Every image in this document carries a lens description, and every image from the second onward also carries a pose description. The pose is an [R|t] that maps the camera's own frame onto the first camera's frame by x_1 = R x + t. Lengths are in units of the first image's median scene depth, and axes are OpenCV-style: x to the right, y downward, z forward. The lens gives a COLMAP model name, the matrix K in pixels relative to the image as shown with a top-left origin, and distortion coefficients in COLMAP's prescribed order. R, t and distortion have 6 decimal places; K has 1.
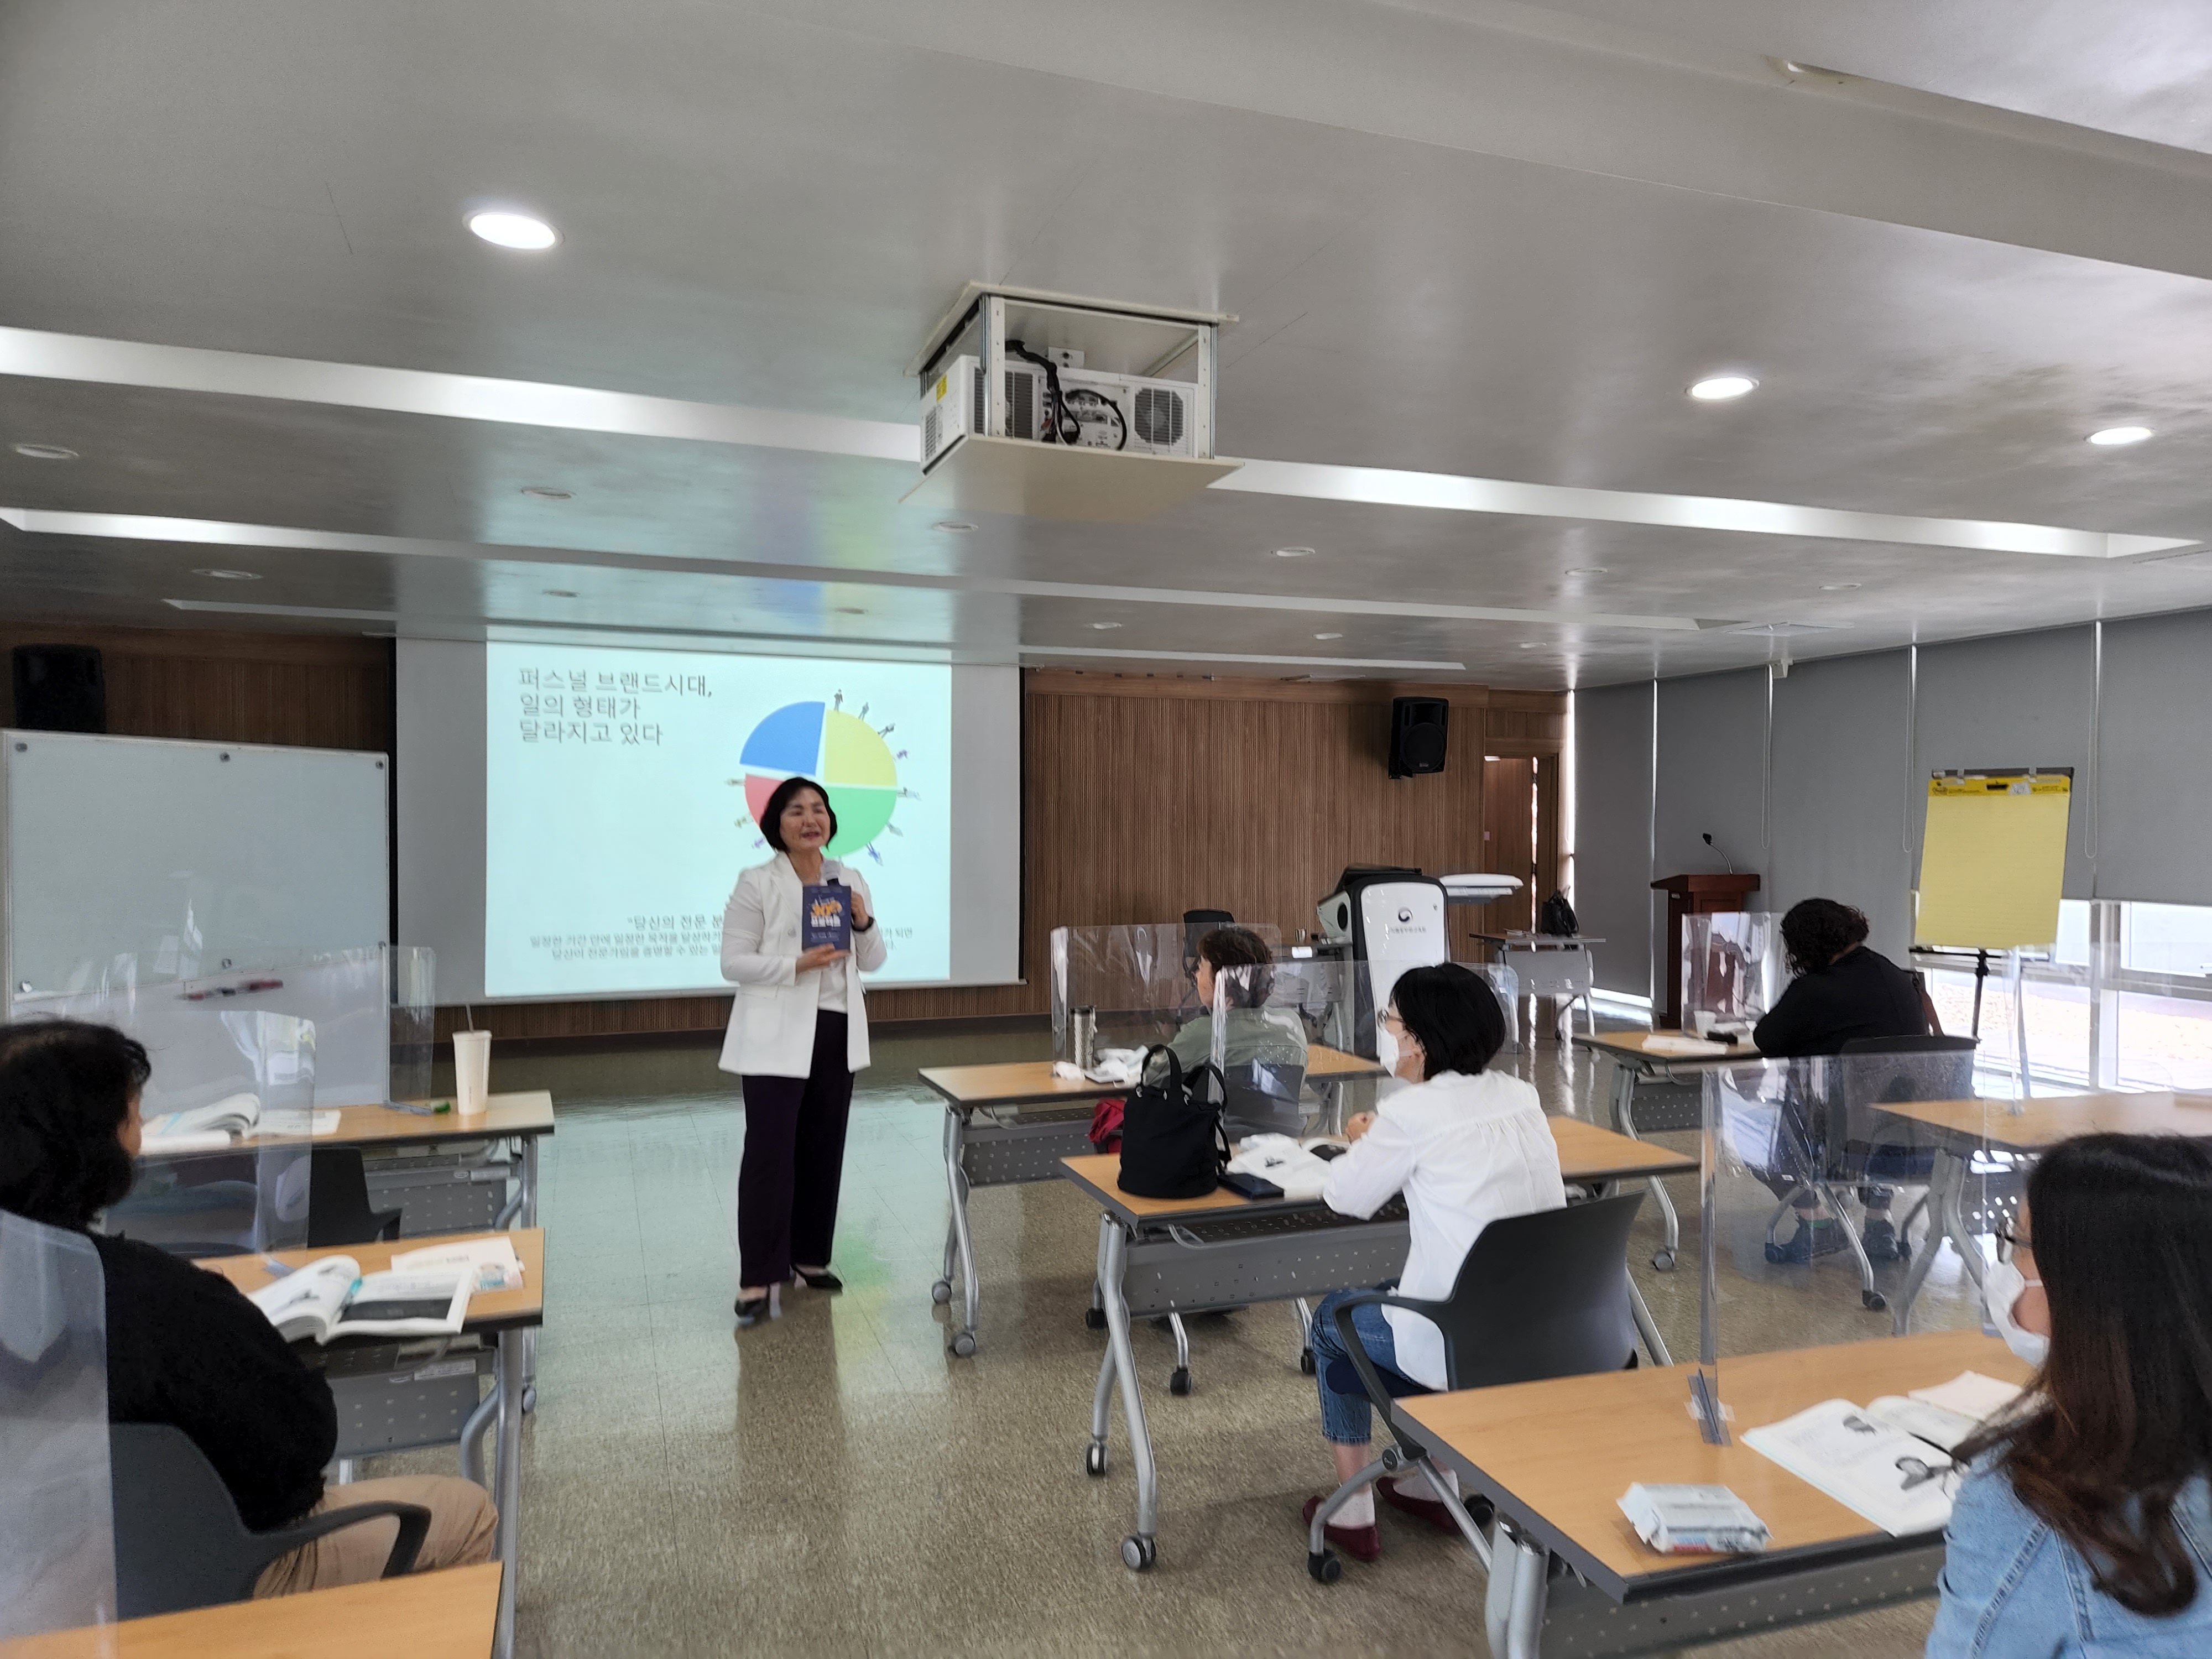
lens RADIAL K [[1482.2, 0, 1120.3], [0, 1482.2, 825.4], [0, 0, 1]] dist [0.076625, -0.000748]
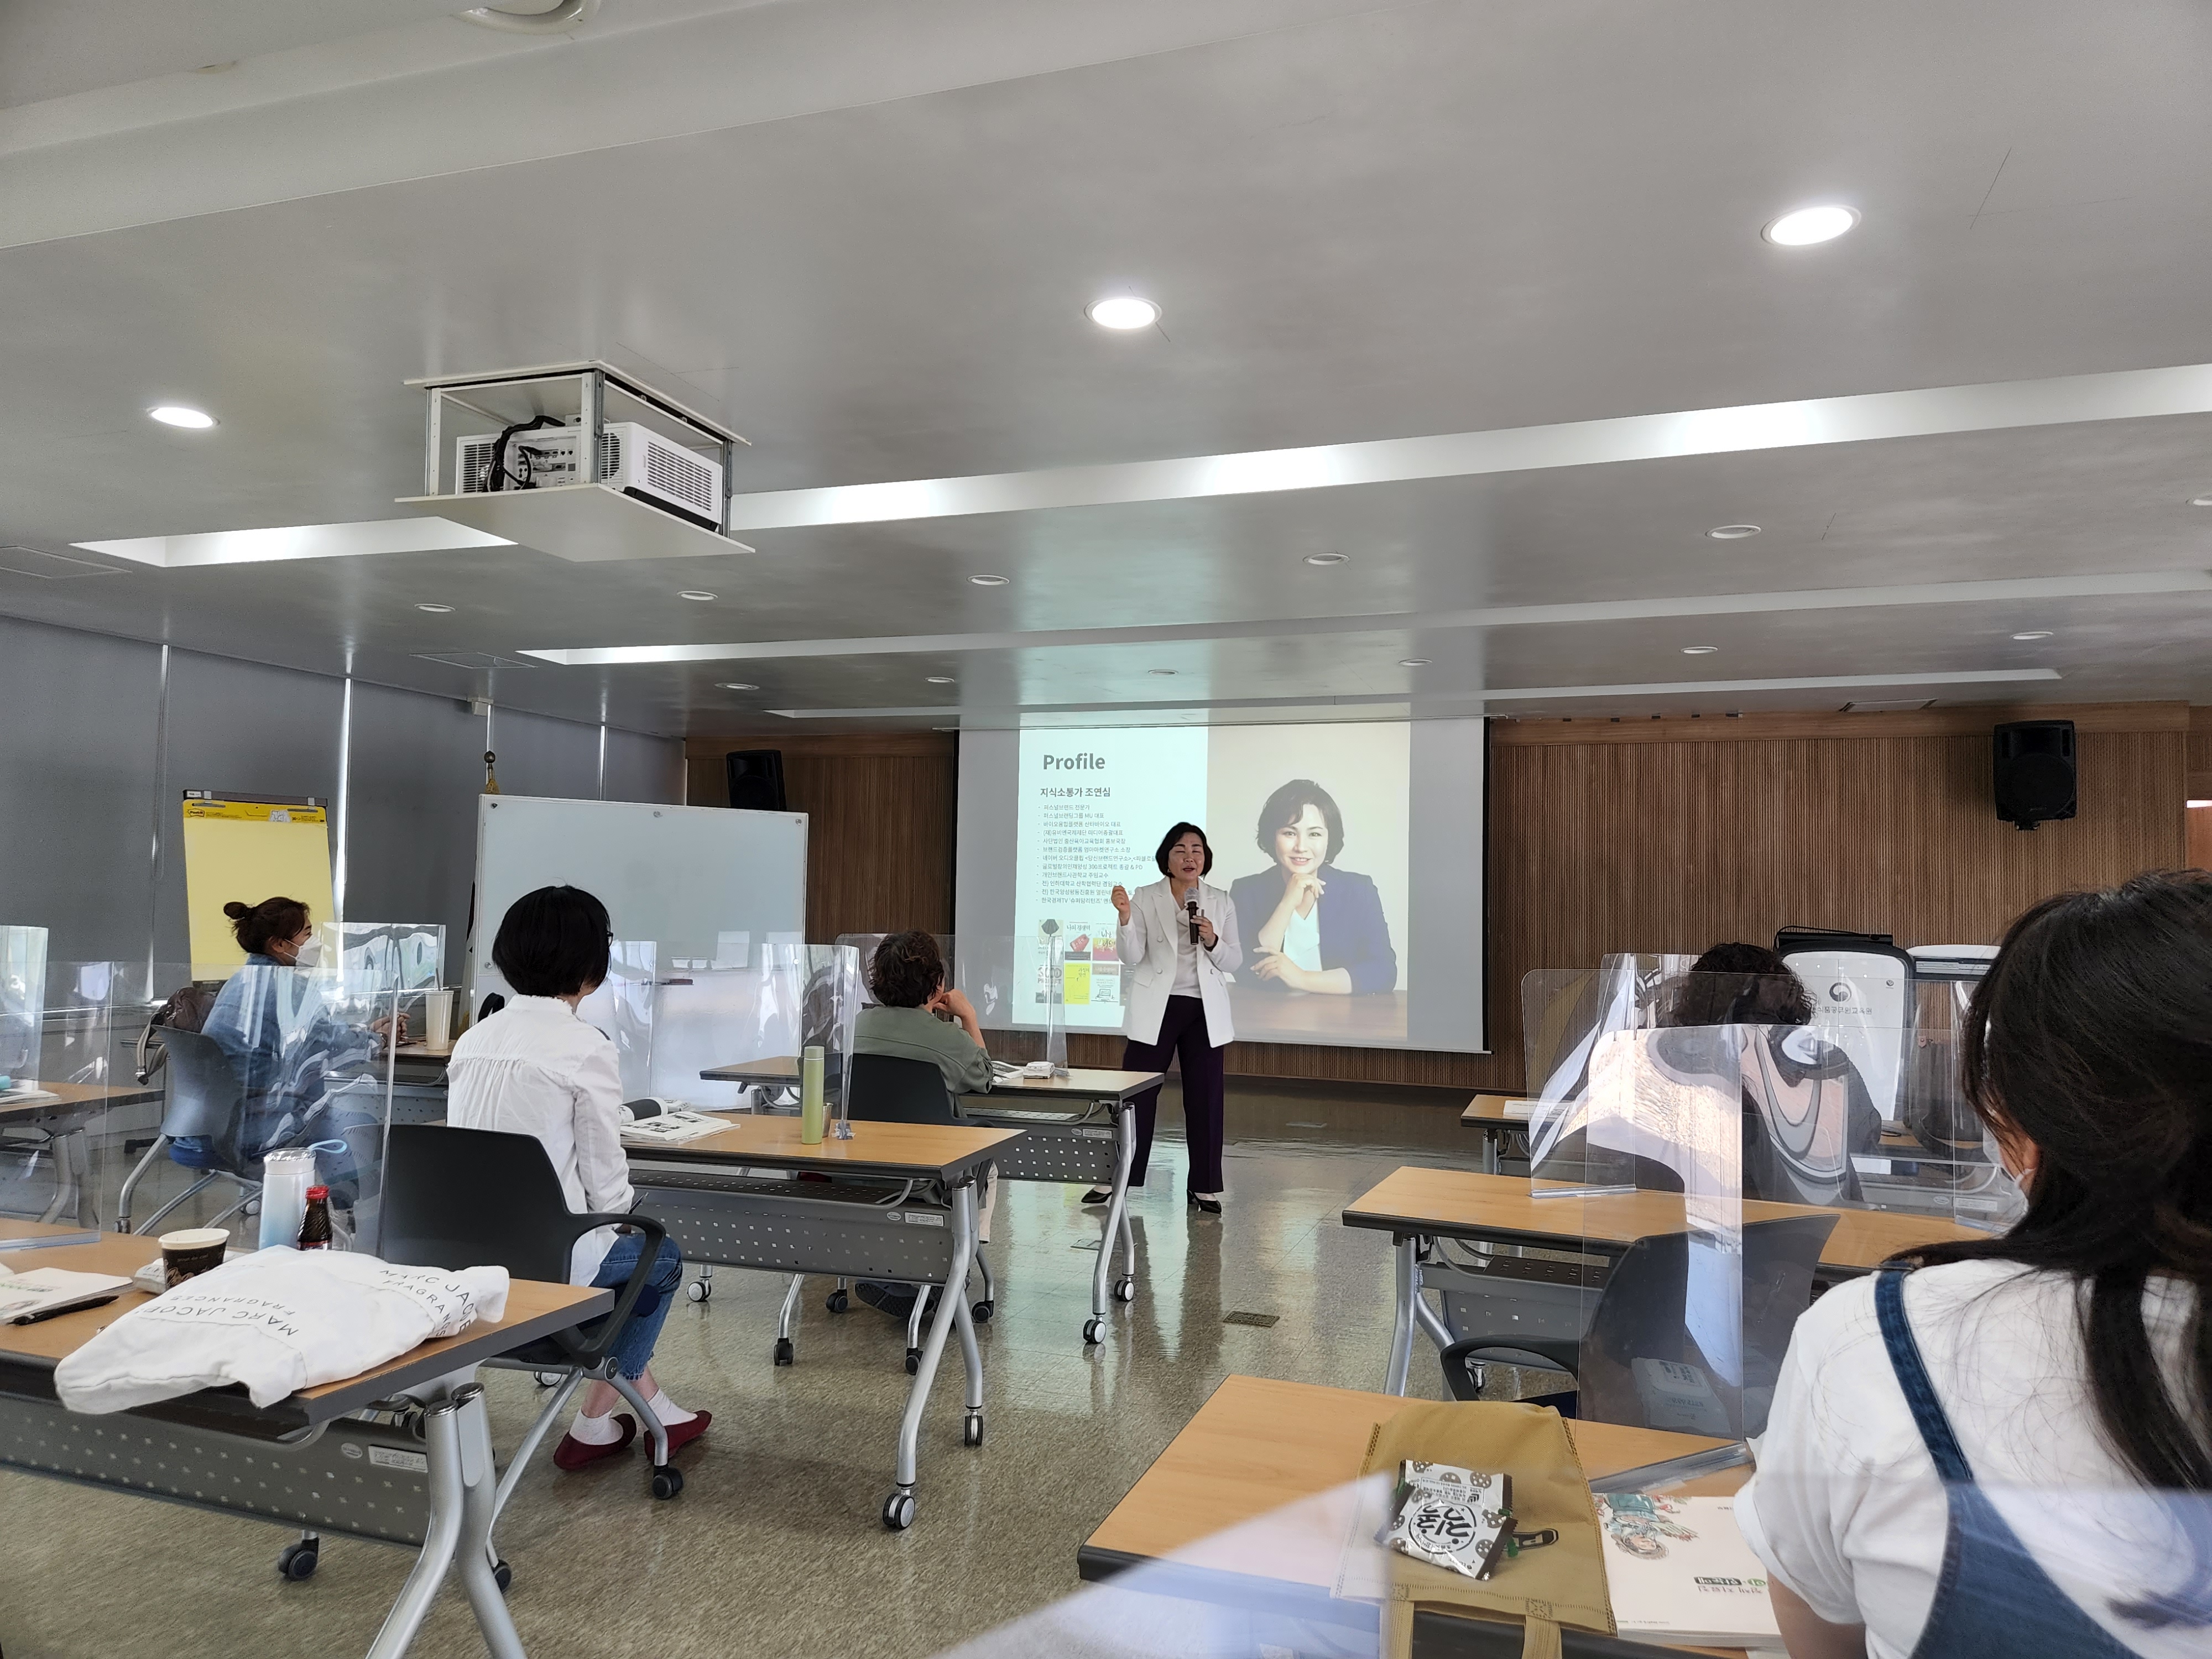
lens RADIAL K [[1482.2, 0, 1120.3], [0, 1482.2, 825.4], [0, 0, 1]] dist [0.076625, -0.000748]
pose [[0.778156, -0.024394, -0.627597, 0.334976], [-0.017936, 0.997975, -0.061029, 0.023406], [0.627815, 0.058747, 0.776143, 0.116512]]
